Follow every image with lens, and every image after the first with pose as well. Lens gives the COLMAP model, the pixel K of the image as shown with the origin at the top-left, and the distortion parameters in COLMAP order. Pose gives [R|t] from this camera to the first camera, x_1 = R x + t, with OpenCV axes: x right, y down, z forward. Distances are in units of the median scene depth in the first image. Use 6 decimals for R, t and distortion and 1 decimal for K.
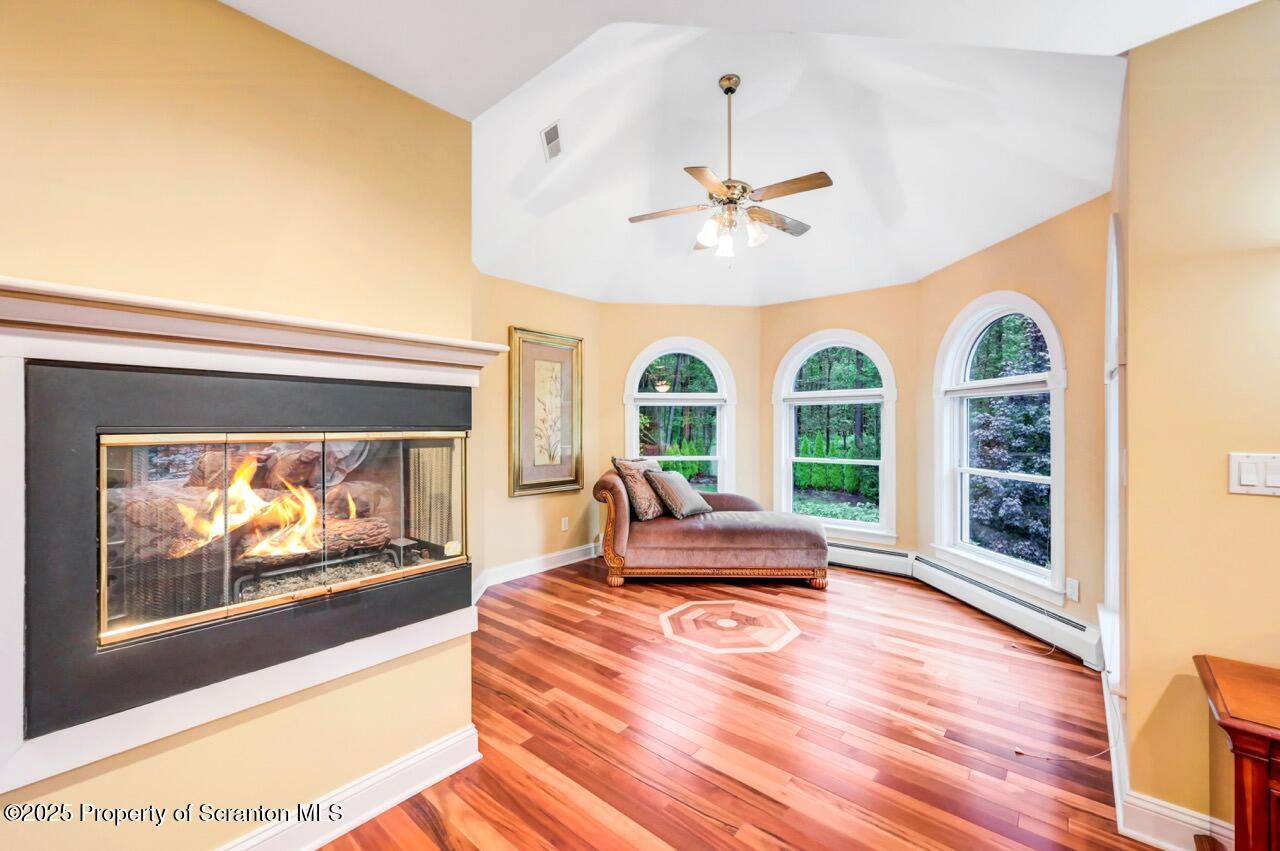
lens RADIAL K [[515.6, 0, 639.1], [0, 515.6, 420.3], [0, 0, 1]] dist [0.000566, 0.000281]
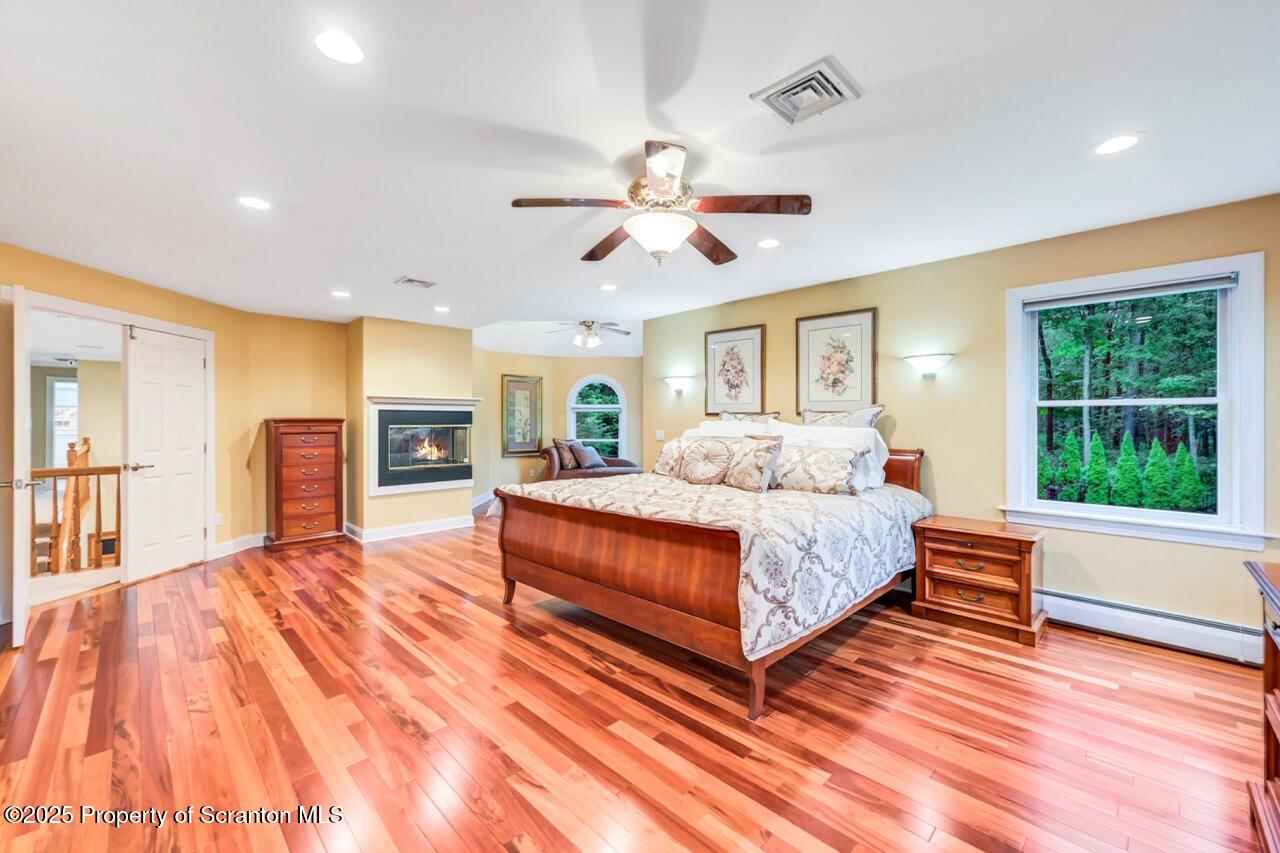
lens RADIAL K [[515.6, 0, 639.1], [0, 515.6, 421.3], [0, 0, 1]] dist [0.000566, 0.000281]
pose [[0.996288, 0.004193, -0.085975, 0.449393], [-0.003285, 0.999937, 0.010704, -0.016970], [0.086015, -0.010382, 0.996240, -0.959747]]
